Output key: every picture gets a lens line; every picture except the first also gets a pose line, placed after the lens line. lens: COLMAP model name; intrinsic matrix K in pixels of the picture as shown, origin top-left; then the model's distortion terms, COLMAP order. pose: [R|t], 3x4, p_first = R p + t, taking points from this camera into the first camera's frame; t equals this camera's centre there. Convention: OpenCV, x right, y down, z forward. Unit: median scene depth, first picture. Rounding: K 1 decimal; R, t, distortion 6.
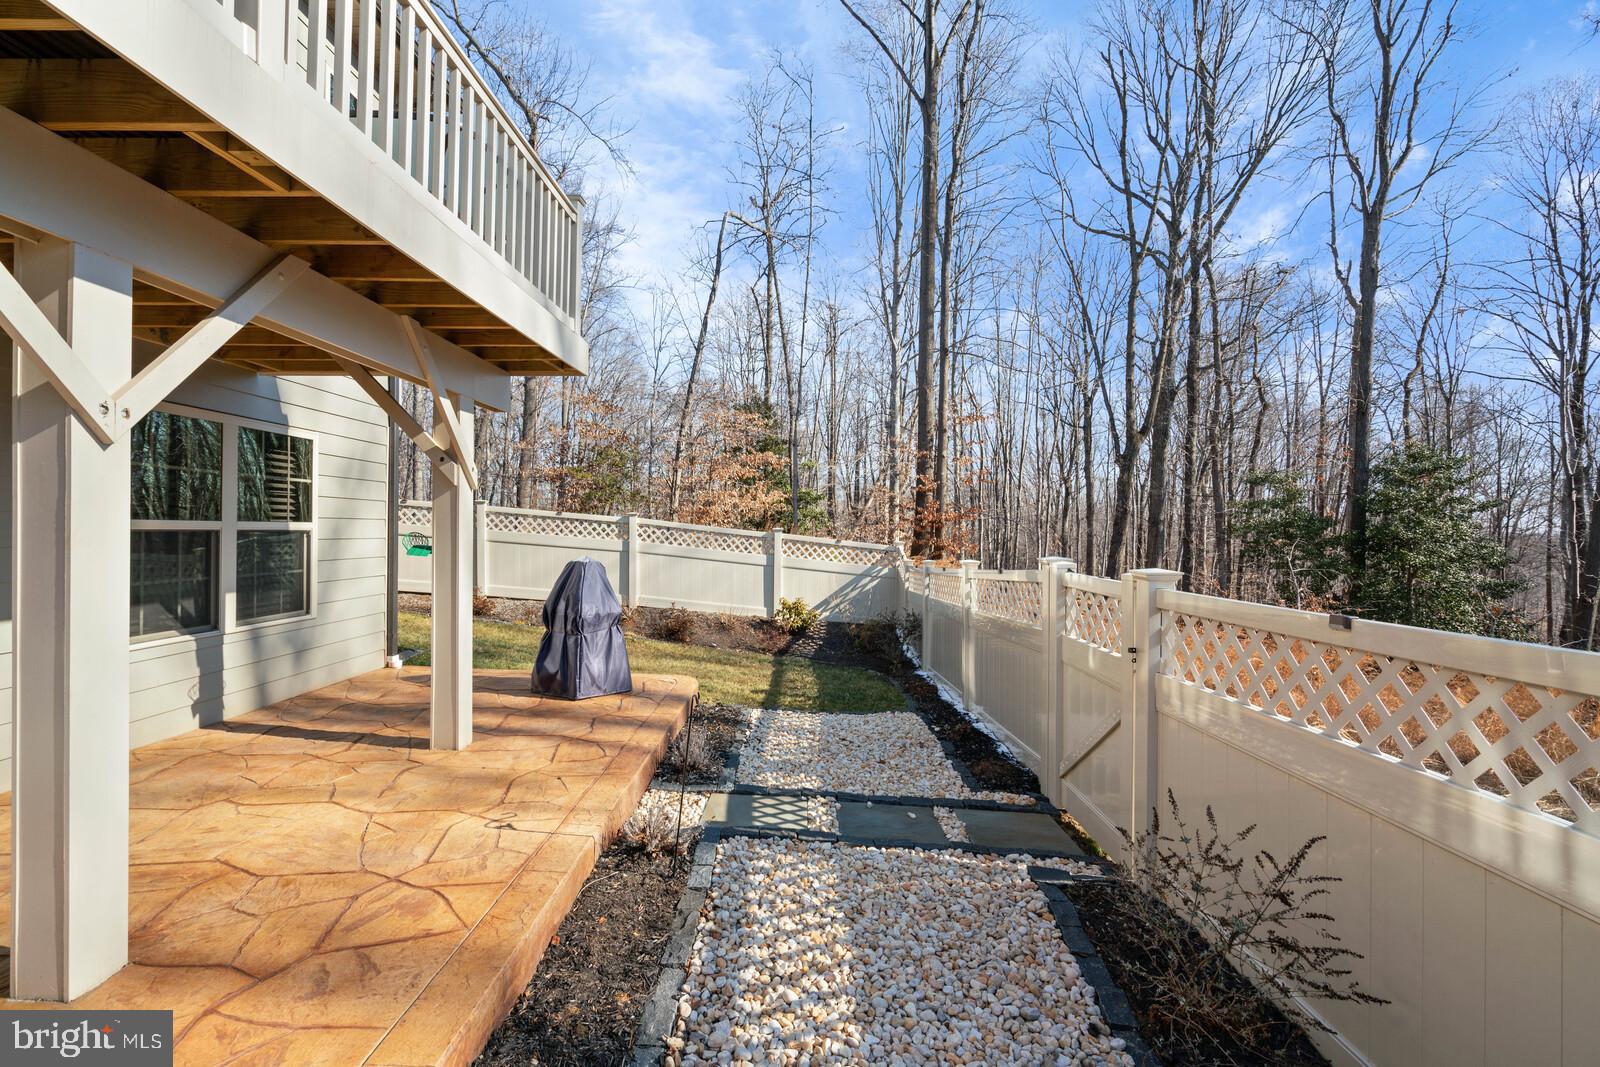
lens RADIAL K [[730.6, 0, 791.5], [0, 730.6, 528.8], [0, 0, 1]] dist [0.002779, 0.000665]
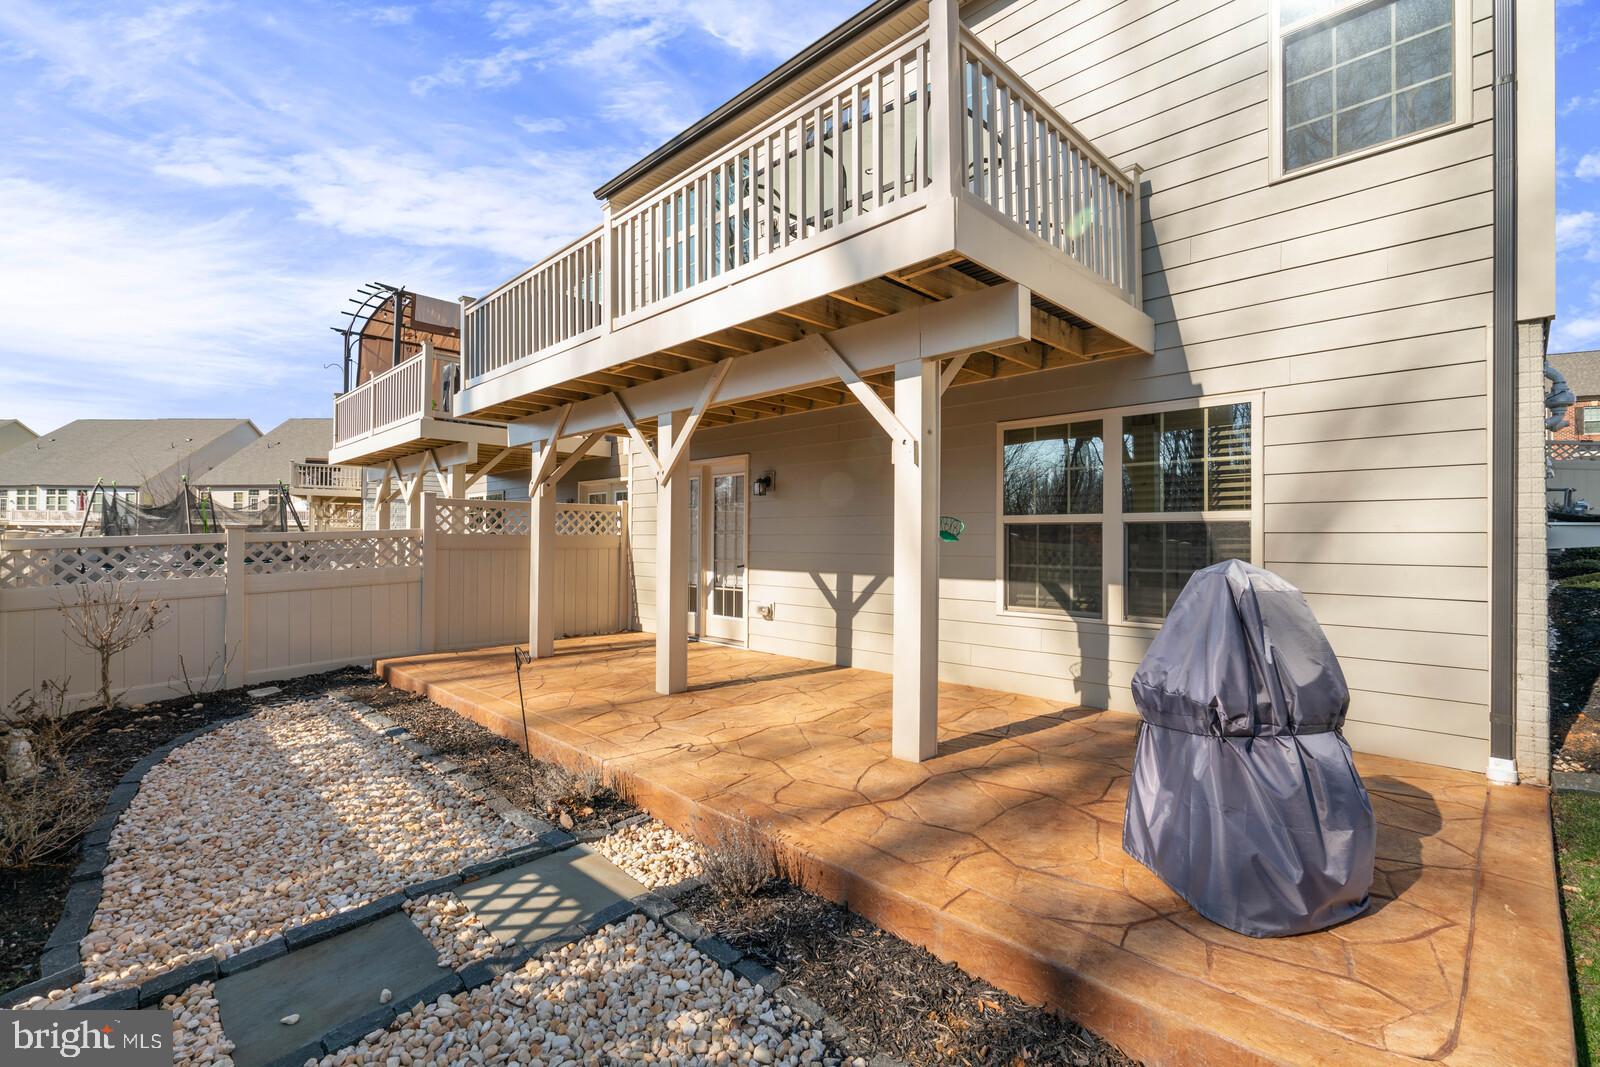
lens RADIAL K [[730.6, 0, 805.1], [0, 730.6, 536.5], [0, 0, 1]] dist [0.002779, 0.000665]
pose [[-0.704453, -0.016671, -0.709554, 0.256416], [-0.010575, 0.999860, -0.012993, 0.040497], [0.709671, -0.001649, -0.704531, 1.472646]]
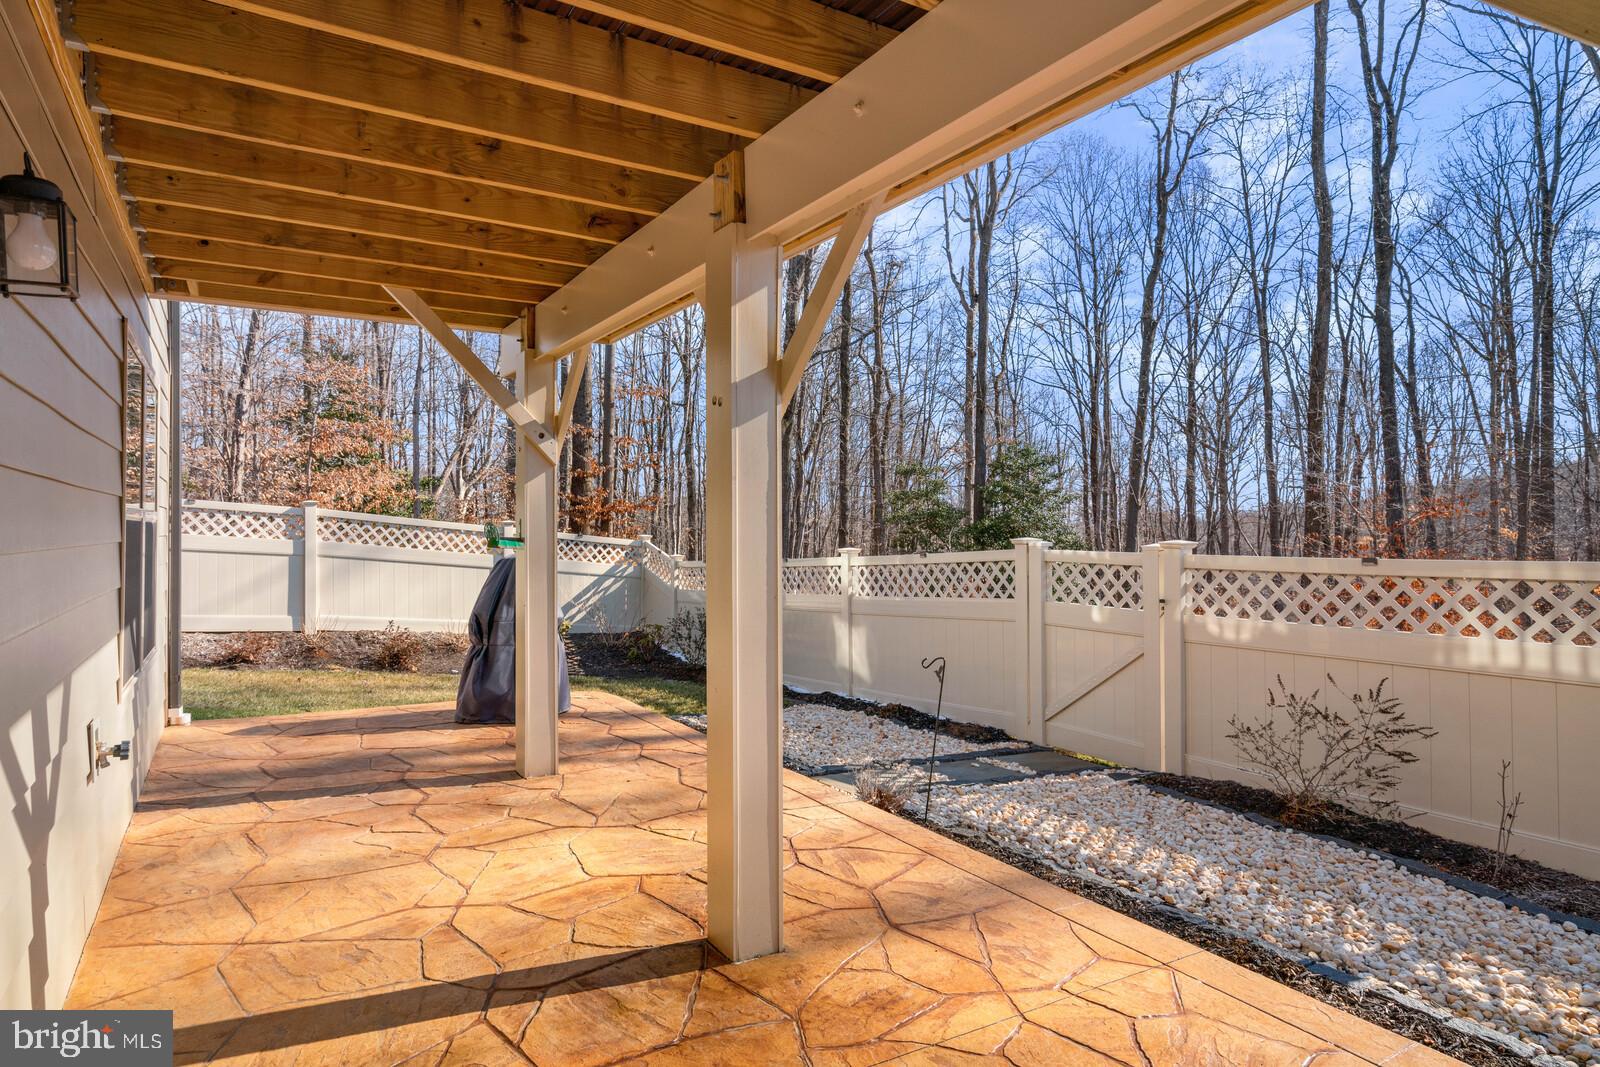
lens RADIAL K [[923.3, 0, 805.7], [0, 923.3, 529.7], [0, 0, 1]] dist [0.008896, 0.000536]
pose [[0.844017, -0.013865, 0.536137, -0.739747], [0.010802, 0.999902, 0.008853, 0.008436], [-0.536208, -0.001681, 0.844084, -0.067109]]
